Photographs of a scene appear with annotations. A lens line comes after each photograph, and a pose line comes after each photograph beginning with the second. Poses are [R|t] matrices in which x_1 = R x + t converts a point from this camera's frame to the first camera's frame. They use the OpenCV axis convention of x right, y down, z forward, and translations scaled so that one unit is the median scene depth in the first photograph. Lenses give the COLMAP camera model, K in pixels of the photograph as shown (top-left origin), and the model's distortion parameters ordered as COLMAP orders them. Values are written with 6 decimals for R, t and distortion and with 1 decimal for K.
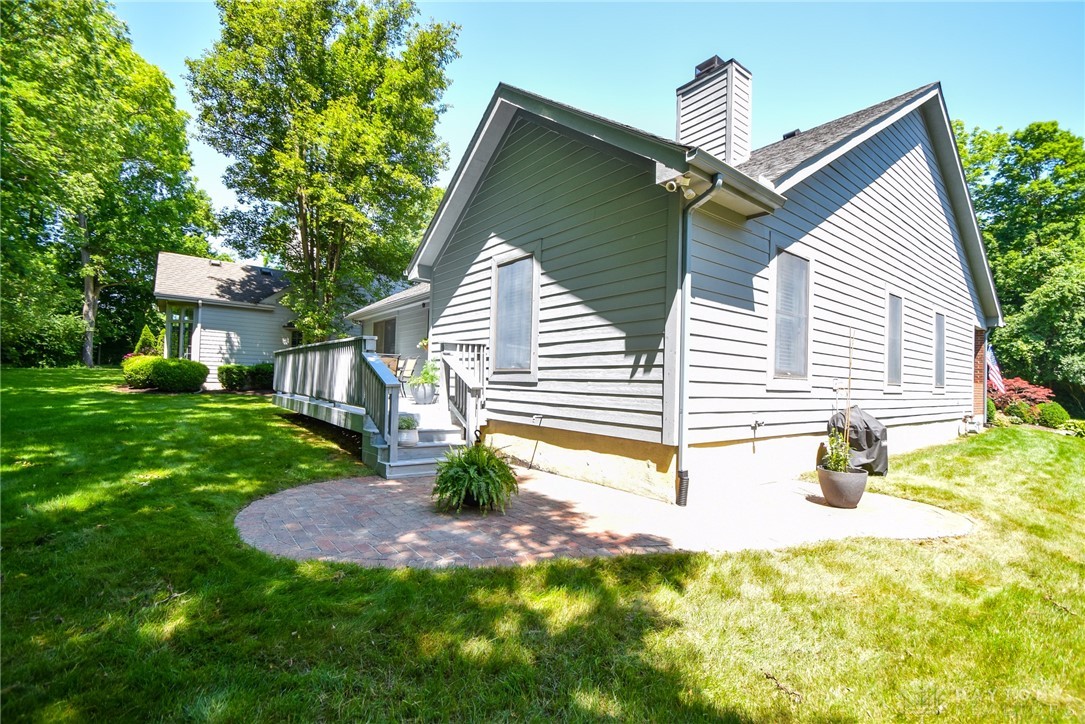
lens RADIAL K [[477.5, 0, 544.7], [0, 477.5, 370.3], [0, 0, 1]] dist [-0.002805, -0.000567]
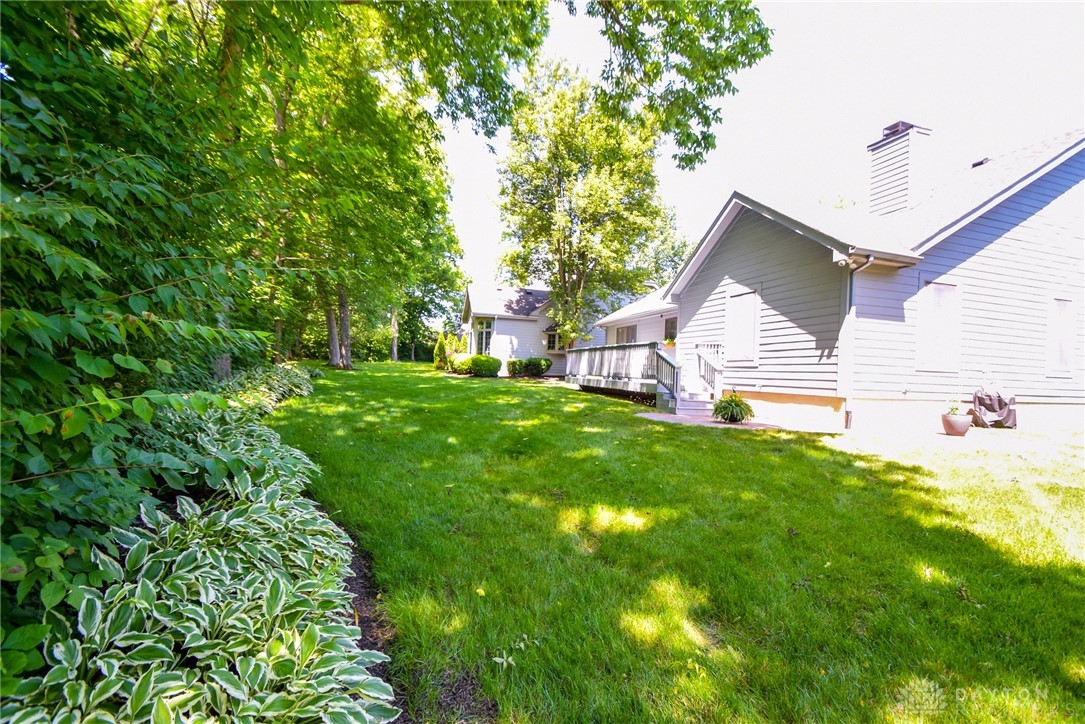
lens RADIAL K [[477.5, 0, 544.7], [0, 477.5, 370.3], [0, 0, 1]] dist [-0.002805, -0.000567]
pose [[0.930343, 0.005381, -0.366650, -0.094350], [-0.002106, 0.999954, 0.009330, 0.023326], [0.366683, -0.007908, 0.930312, -0.809648]]
